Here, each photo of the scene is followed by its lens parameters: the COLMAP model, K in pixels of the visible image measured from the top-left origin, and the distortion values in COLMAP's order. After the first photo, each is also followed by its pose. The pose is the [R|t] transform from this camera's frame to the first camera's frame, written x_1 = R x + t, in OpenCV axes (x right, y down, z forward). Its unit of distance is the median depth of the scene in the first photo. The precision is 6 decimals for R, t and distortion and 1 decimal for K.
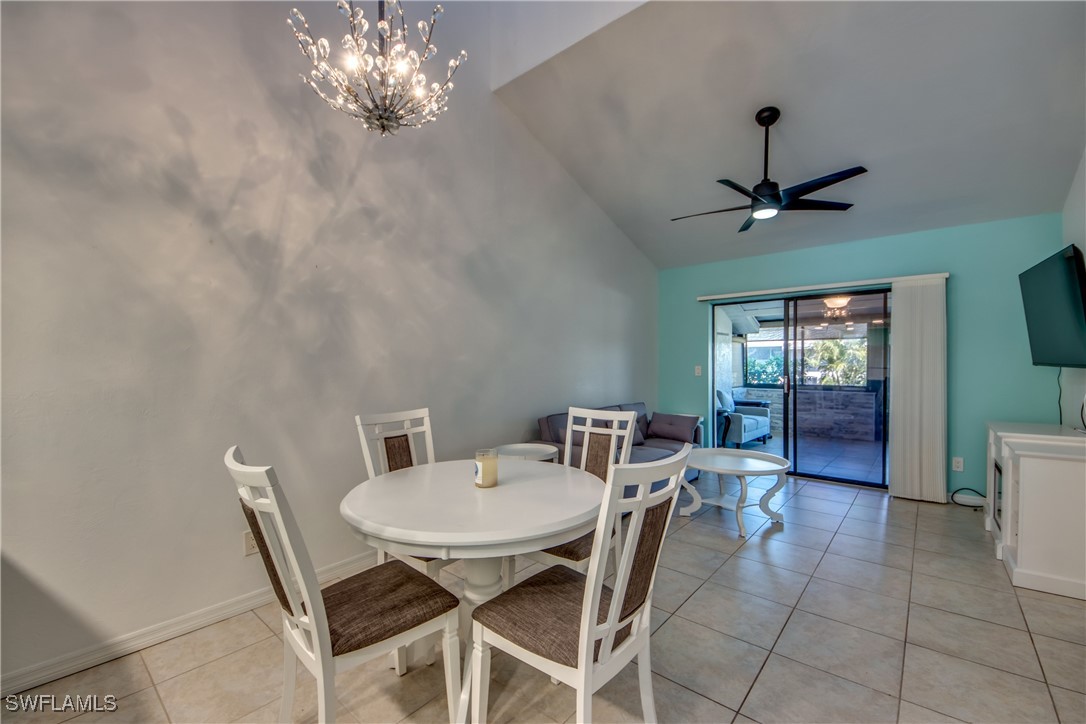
lens RADIAL K [[454.1, 0, 535.3], [0, 454.1, 371.0], [0, 0, 1]] dist [0.000646, -0.003273]
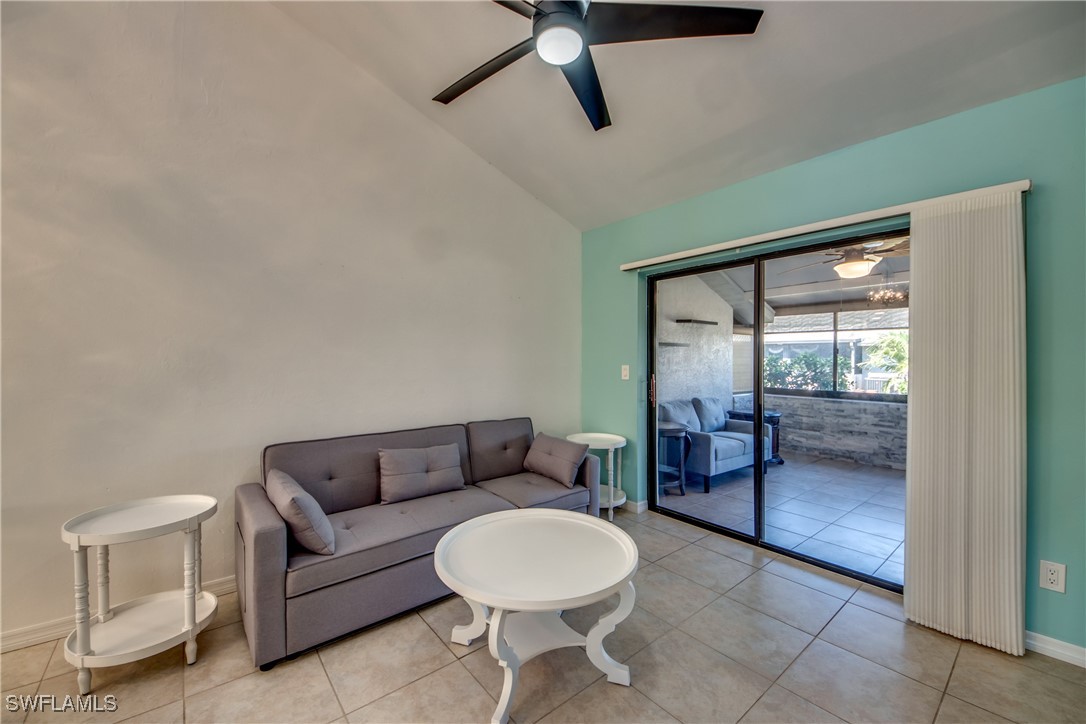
lens RADIAL K [[431.9, 0, 553.4], [0, 431.9, 360.3], [0, 0, 1]] dist [0.021116, -0.013510]
pose [[0.989275, 0.008248, -0.145832, 0.478278], [-0.010360, 0.999852, -0.013731, -0.011789], [0.145697, 0.015095, 0.989214, 0.467258]]
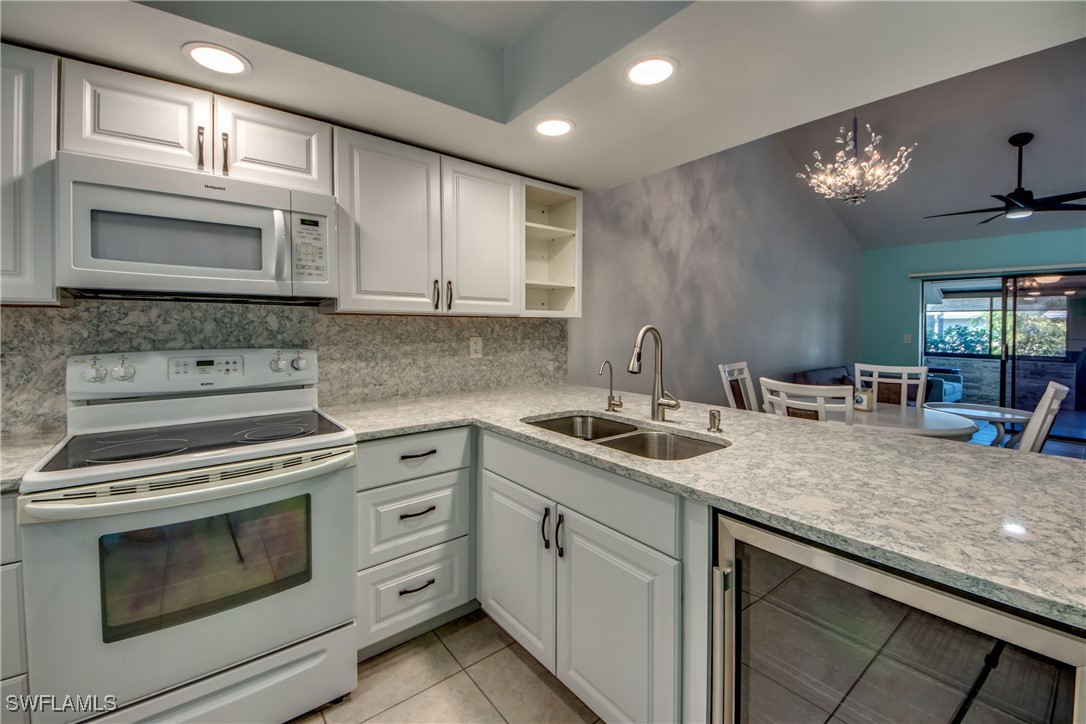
lens RADIAL K [[431.9, 0, 537.6], [0, 431.9, 335.6], [0, 0, 1]] dist [0.021116, -0.013510]
pose [[0.979819, 0.015940, -0.199251, -0.468130], [-0.016179, 0.999869, 0.000430, 0.008135], [0.199232, 0.002802, 0.979948, -0.373480]]
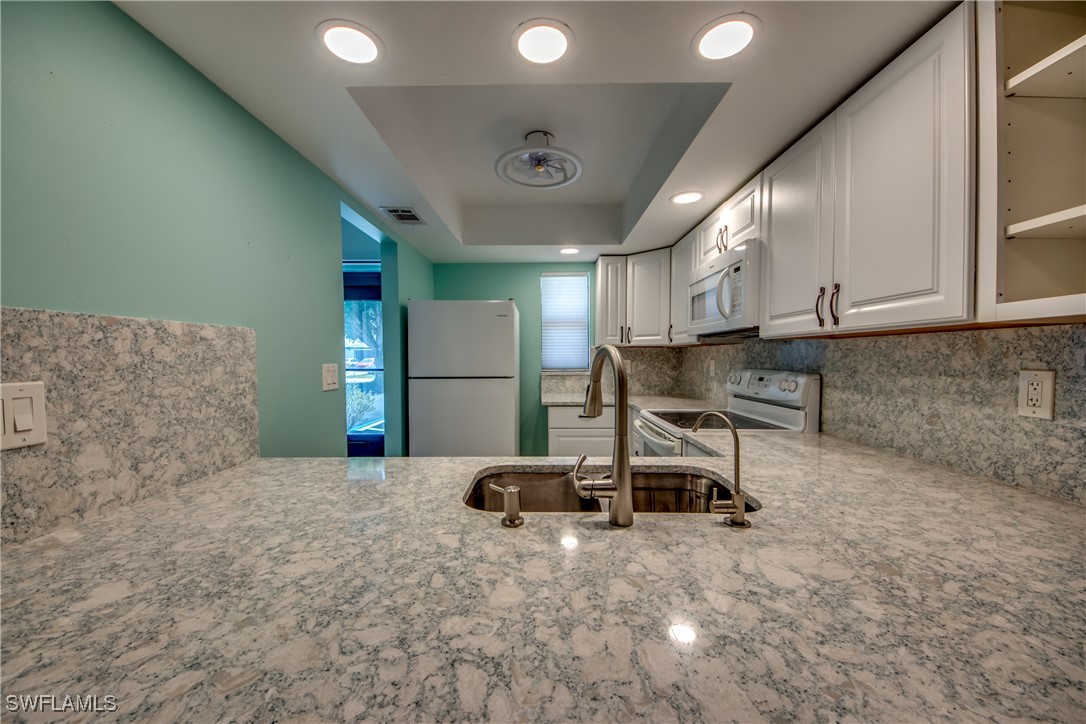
lens RADIAL K [[411.2, 0, 536.9], [0, 411.2, 377.5], [0, 0, 1]] dist [-0.007510, -0.003576]
pose [[-0.766672, 0.043631, -0.640555, -0.254258], [-0.002563, 0.997472, 0.071010, -0.001993], [0.642034, 0.056083, -0.764622, 0.243986]]
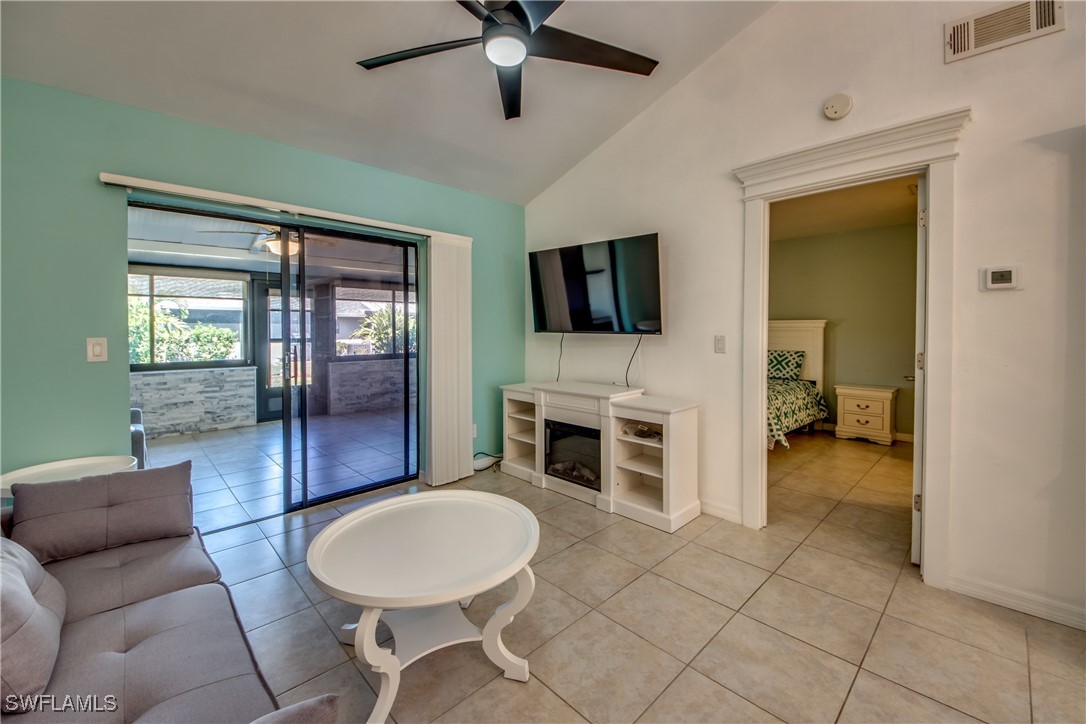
lens RADIAL K [[431.9, 0, 535.2], [0, 431.9, 337.0], [0, 0, 1]] dist [0.021116, -0.013510]
pose [[0.078540, -0.014776, 0.996801, -0.007432], [0.017893, 0.999750, 0.013410, -0.013989], [-0.996750, 0.016783, 0.078785, 0.782282]]
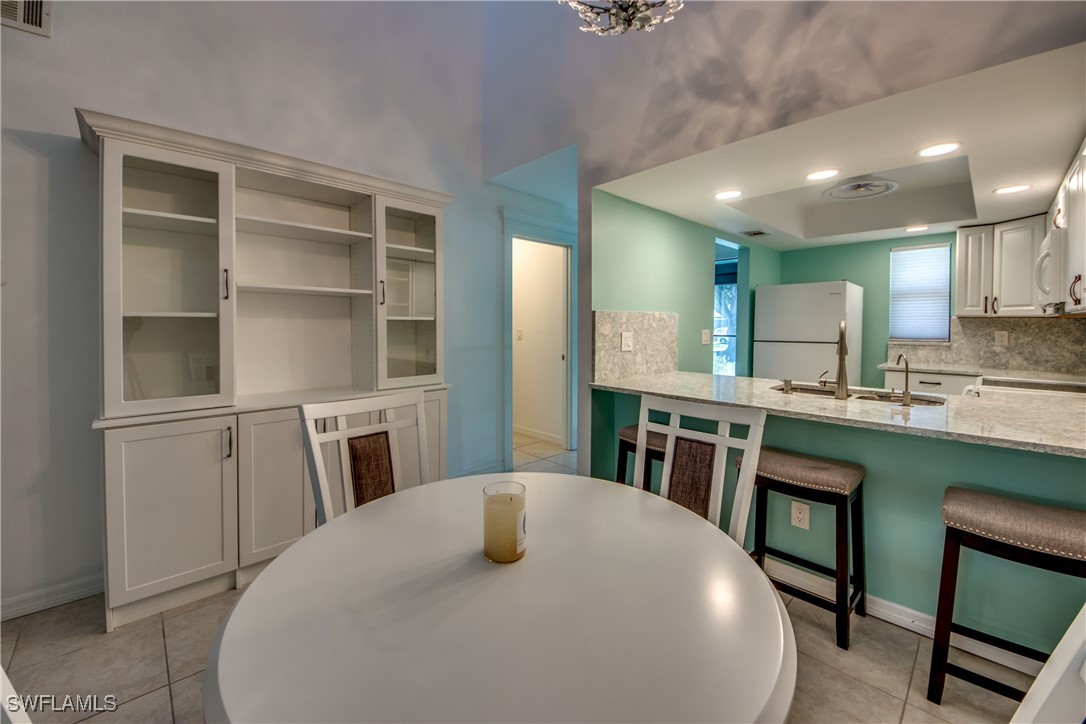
lens RADIAL K [[431.9, 0, 546.8], [0, 431.9, 335.1], [0, 0, 1]] dist [0.021116, -0.013510]
pose [[-0.997295, 0.003214, 0.073436, -0.098080], [0.006128, 0.999201, 0.039488, -0.010846], [-0.073250, 0.039831, -0.996518, 0.687317]]
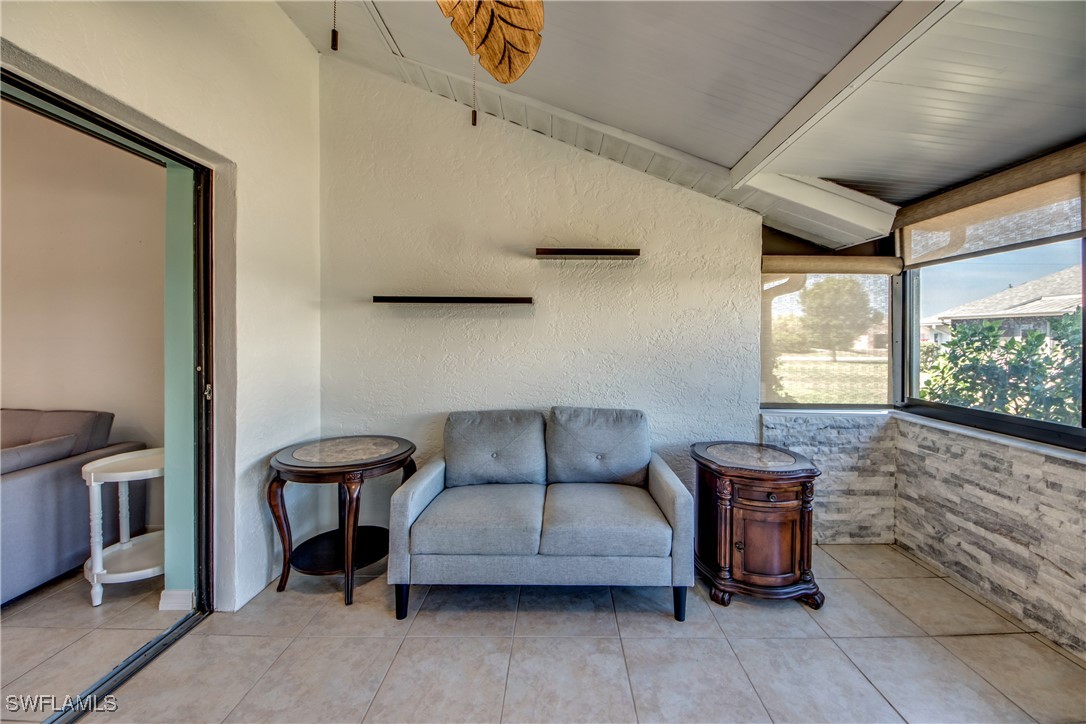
lens RADIAL K [[431.9, 0, 581.2], [0, 431.9, 339.0], [0, 0, 1]] dist [0.021116, -0.013510]
pose [[0.664278, 0.008123, -0.747442, 1.169703], [-0.022007, 0.999720, -0.008693, -0.015292], [0.747162, 0.022224, 0.664271, 1.342148]]
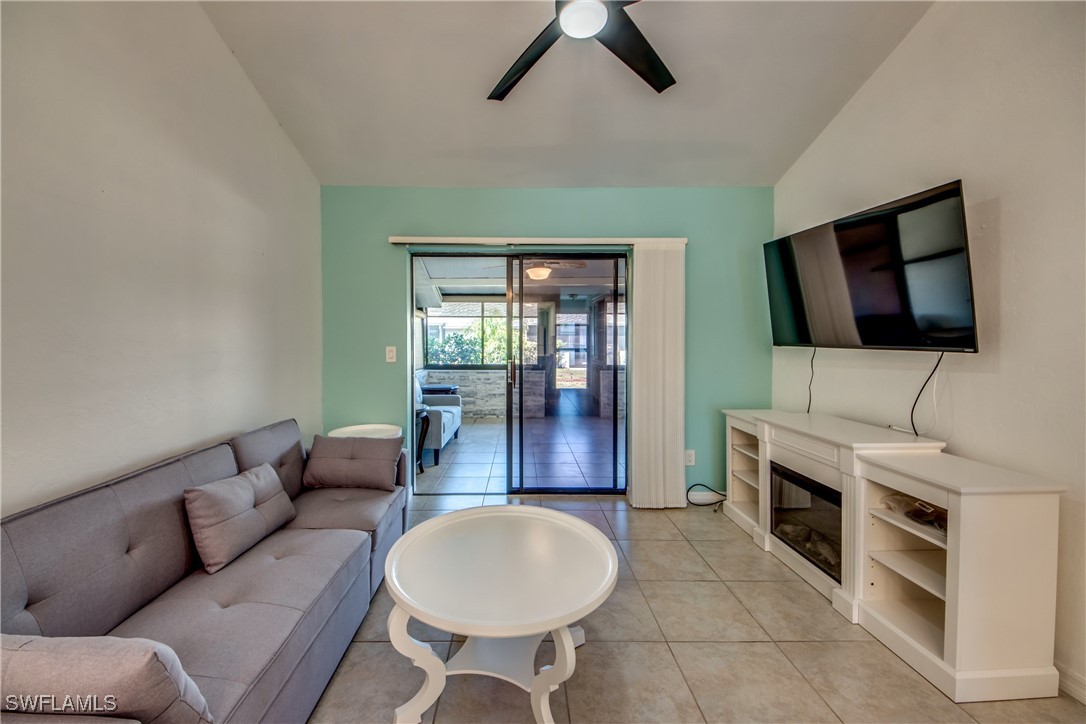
lens RADIAL K [[411.2, 0, 519.7], [0, 411.2, 343.0], [0, 0, 1]] dist [-0.007510, -0.003576]
pose [[0.746486, -0.000705, 0.665401, 0.154398], [0.008038, 0.999936, -0.007958, -0.014234], [-0.665353, 0.011289, 0.746444, 0.622425]]
